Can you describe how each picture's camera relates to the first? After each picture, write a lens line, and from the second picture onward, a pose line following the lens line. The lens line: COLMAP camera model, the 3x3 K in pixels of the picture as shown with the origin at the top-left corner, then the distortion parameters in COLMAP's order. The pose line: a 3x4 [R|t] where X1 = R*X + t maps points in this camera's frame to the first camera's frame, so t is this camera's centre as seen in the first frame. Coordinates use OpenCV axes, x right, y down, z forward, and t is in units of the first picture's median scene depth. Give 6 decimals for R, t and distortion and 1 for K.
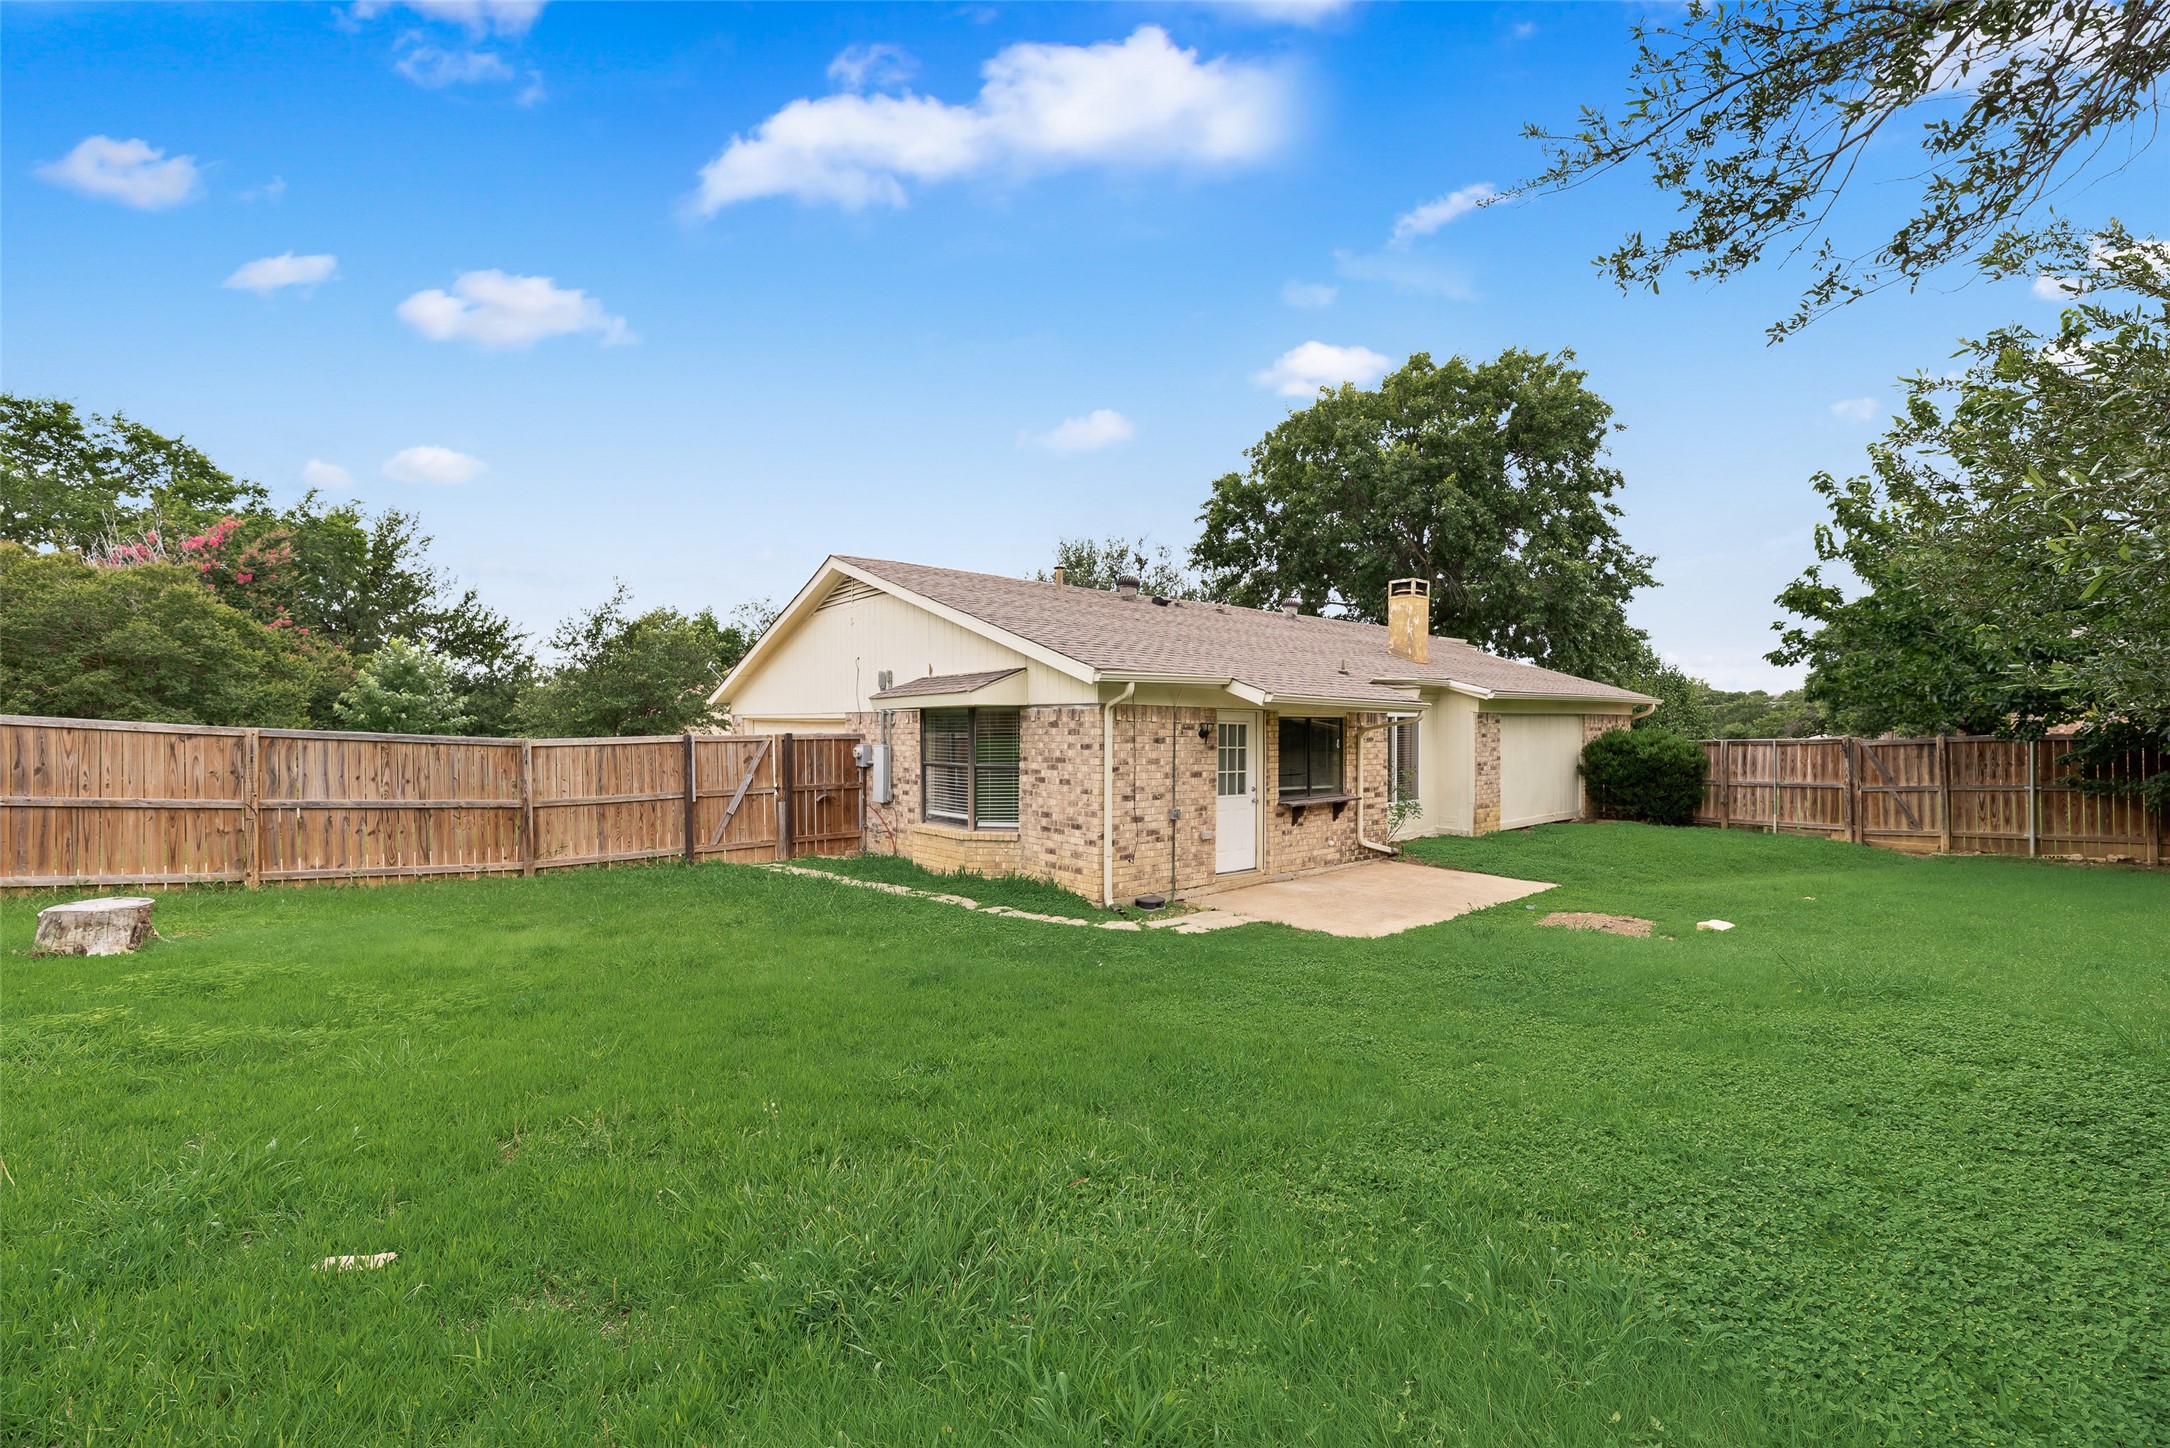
lens RADIAL K [[879.0, 0, 1091.2], [0, 879.0, 734.6], [0, 0, 1]] dist [0.001117, 0.000156]
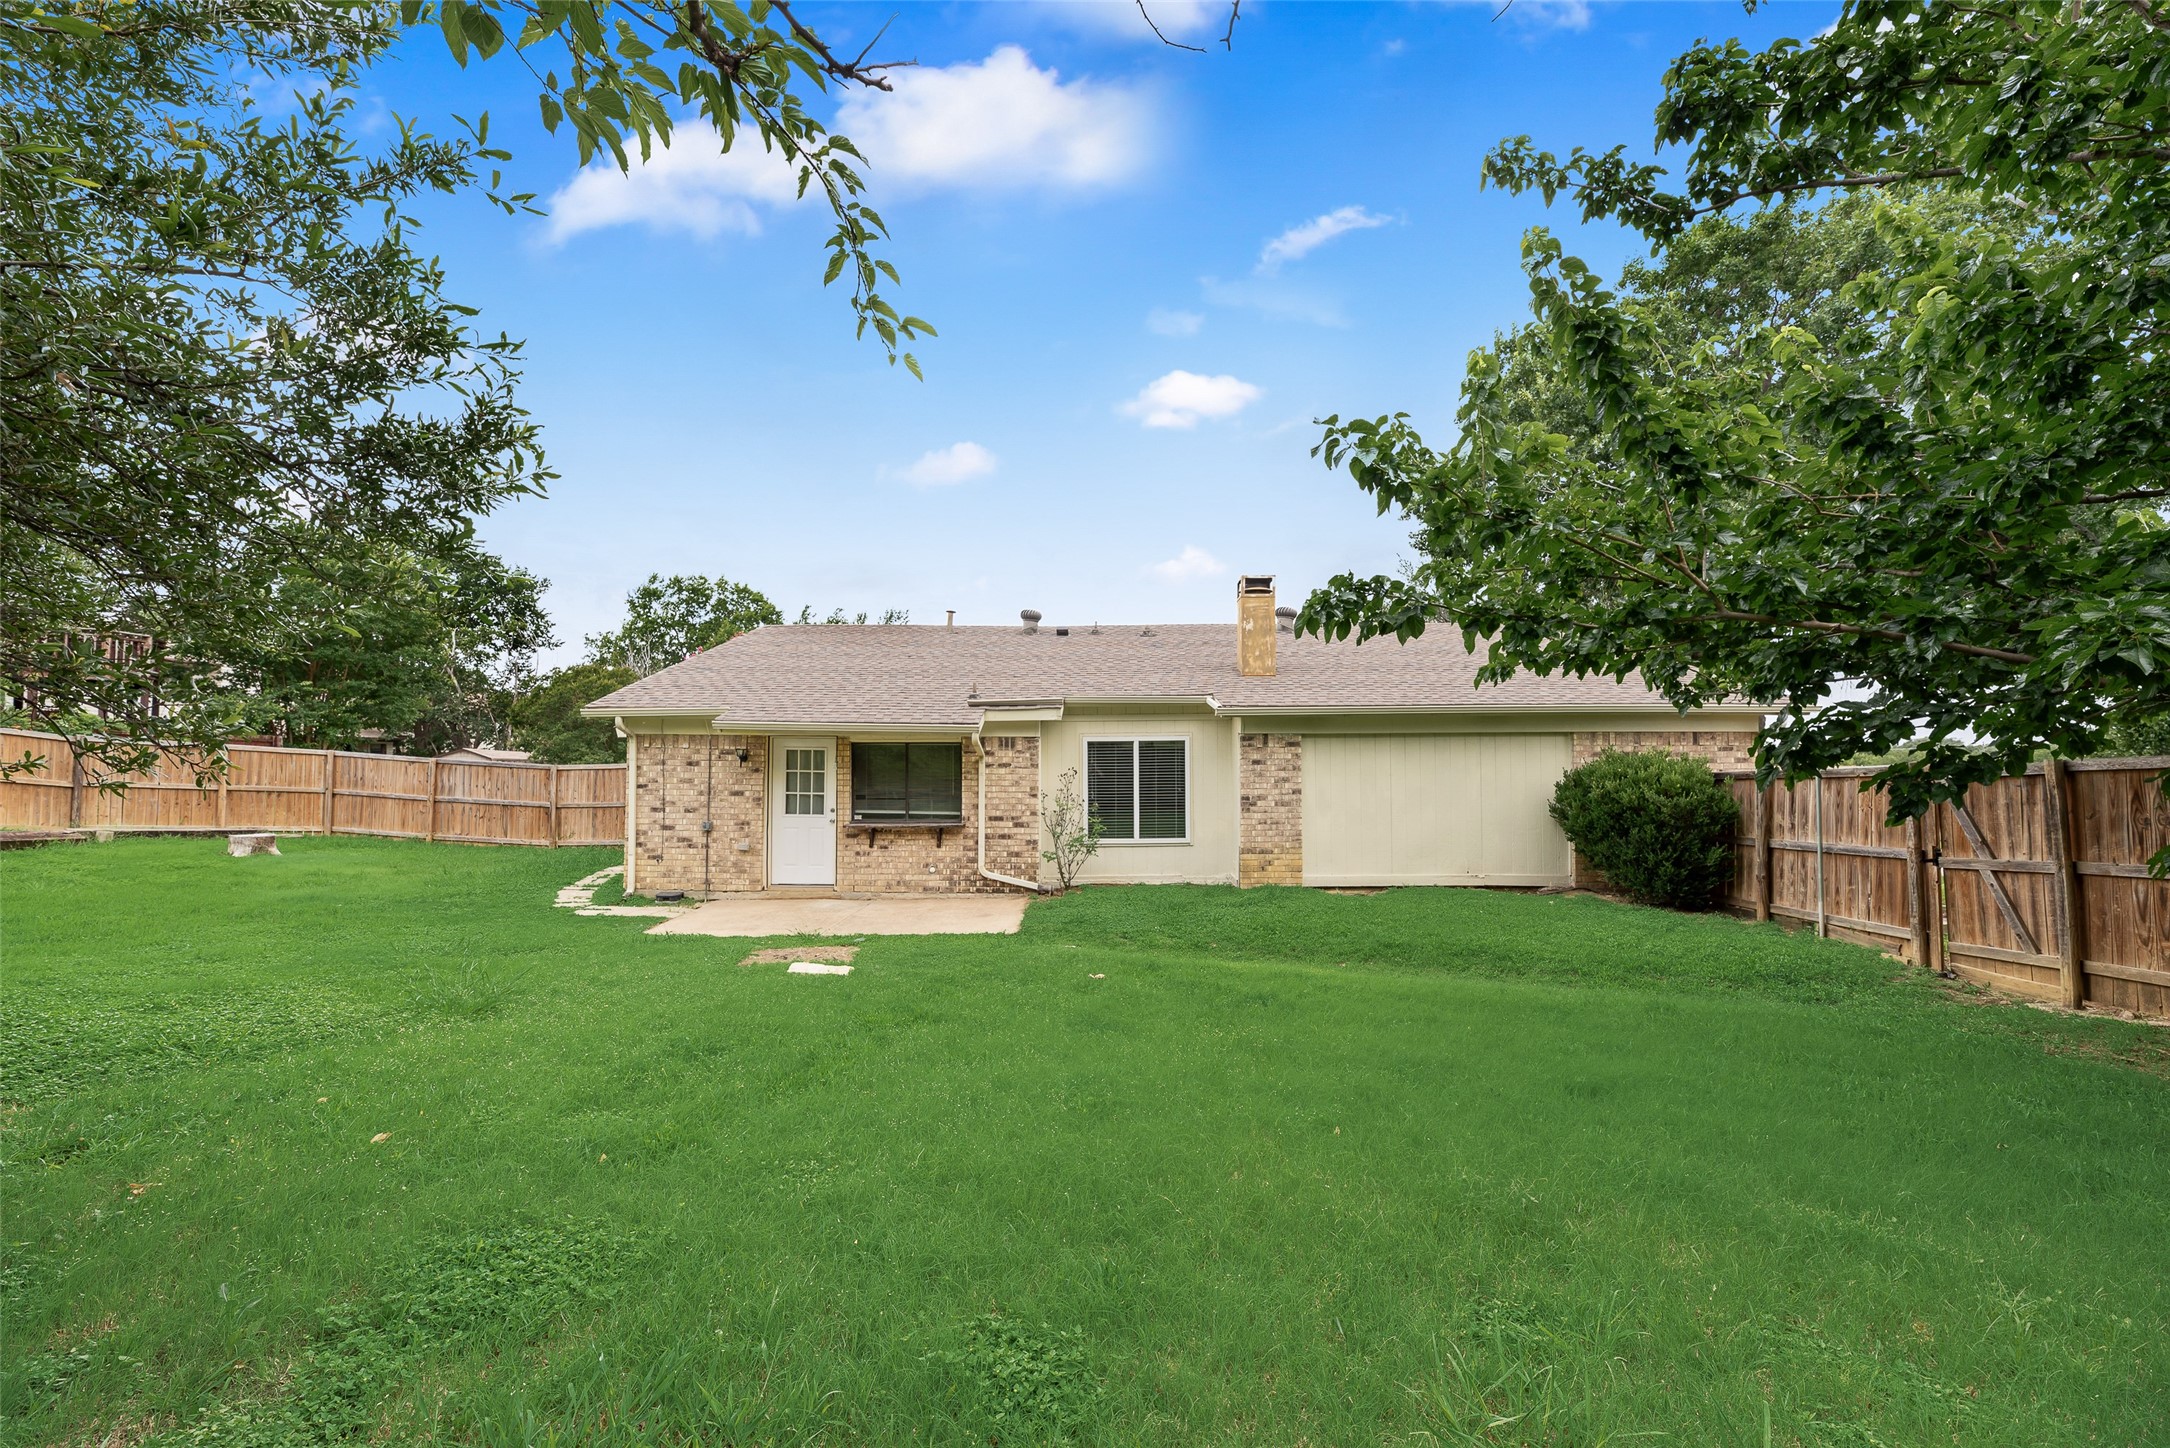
lens RADIAL K [[879.0, 0, 1091.2], [0, 879.0, 734.6], [0, 0, 1]] dist [0.001117, 0.000156]
pose [[0.759332, -0.026340, -0.650170, 1.135833], [-0.005225, 0.998901, -0.046571, 0.018135], [0.650682, 0.038760, 0.758360, 0.391030]]
